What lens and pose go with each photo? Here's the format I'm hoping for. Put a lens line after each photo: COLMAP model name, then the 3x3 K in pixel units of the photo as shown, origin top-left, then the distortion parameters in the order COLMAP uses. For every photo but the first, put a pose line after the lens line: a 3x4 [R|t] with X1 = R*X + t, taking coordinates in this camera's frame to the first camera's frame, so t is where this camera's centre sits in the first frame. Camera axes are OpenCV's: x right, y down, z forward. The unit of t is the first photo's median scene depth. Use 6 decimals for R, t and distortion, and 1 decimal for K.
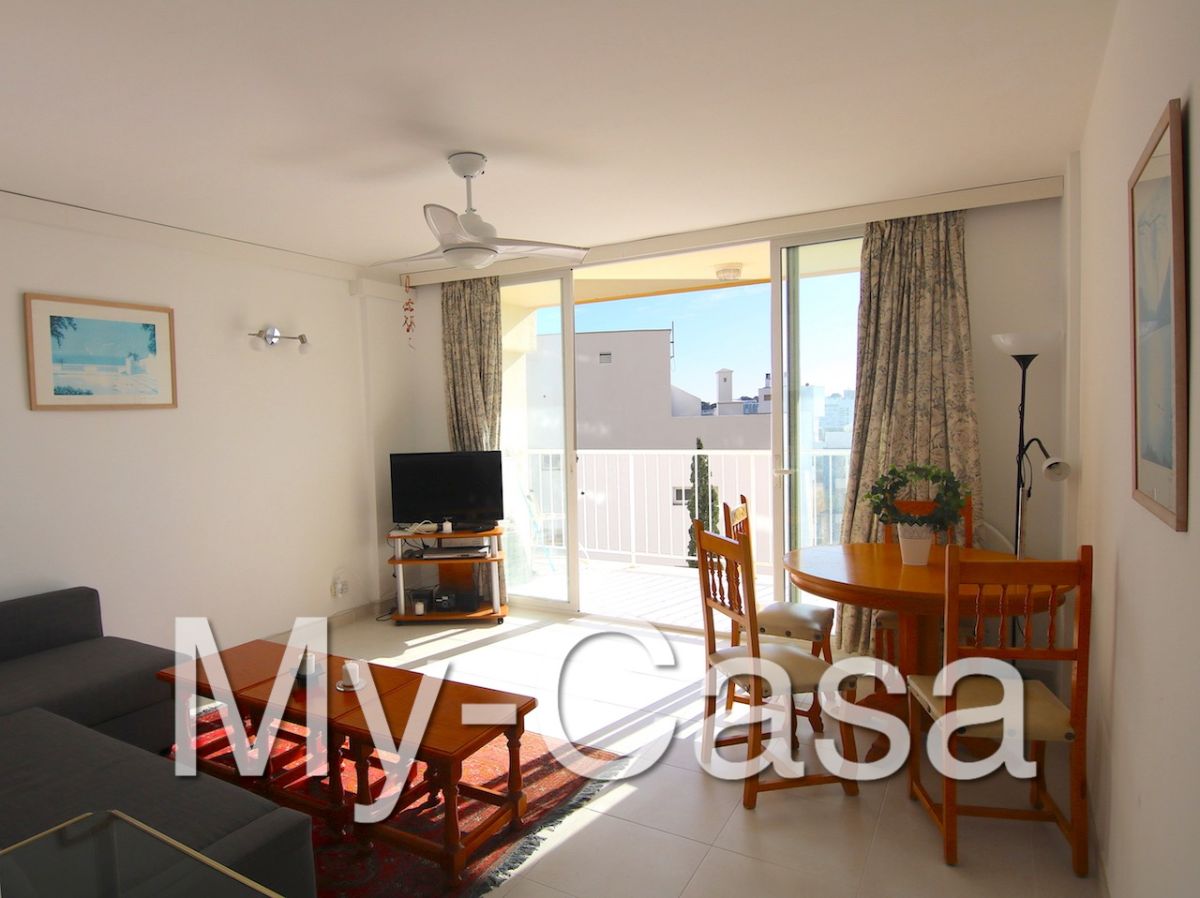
lens RADIAL K [[802.6, 0, 600.0], [0, 802.6, 449.0], [0, 0, 1]] dist [-0.083920, -0.000238]
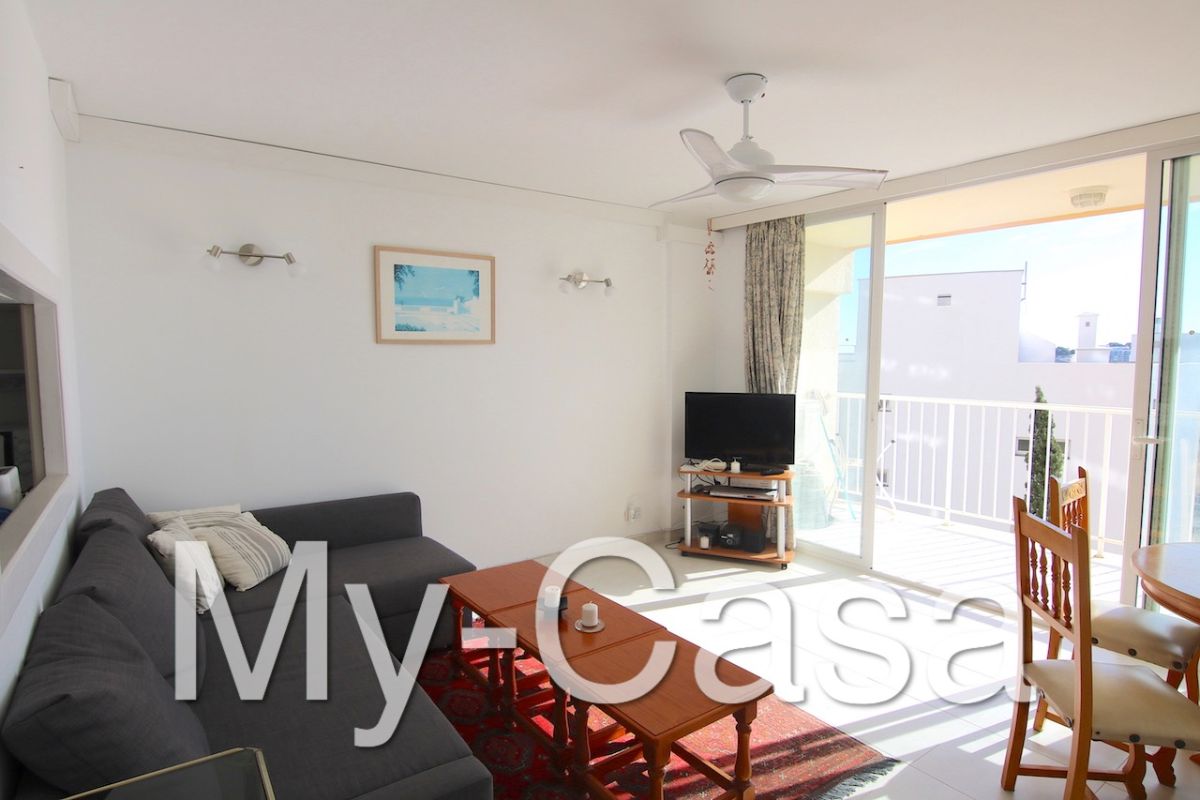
lens RADIAL K [[674.2, 0, 600.0], [0, 674.2, 400.0], [0, 0, 1]] dist [-0.036075, -0.002211]
pose [[0.883208, 0.057202, -0.465480, 0.048931], [-0.043332, 0.998241, 0.040453, -0.014081], [0.466975, -0.015559, 0.884133, 0.164418]]
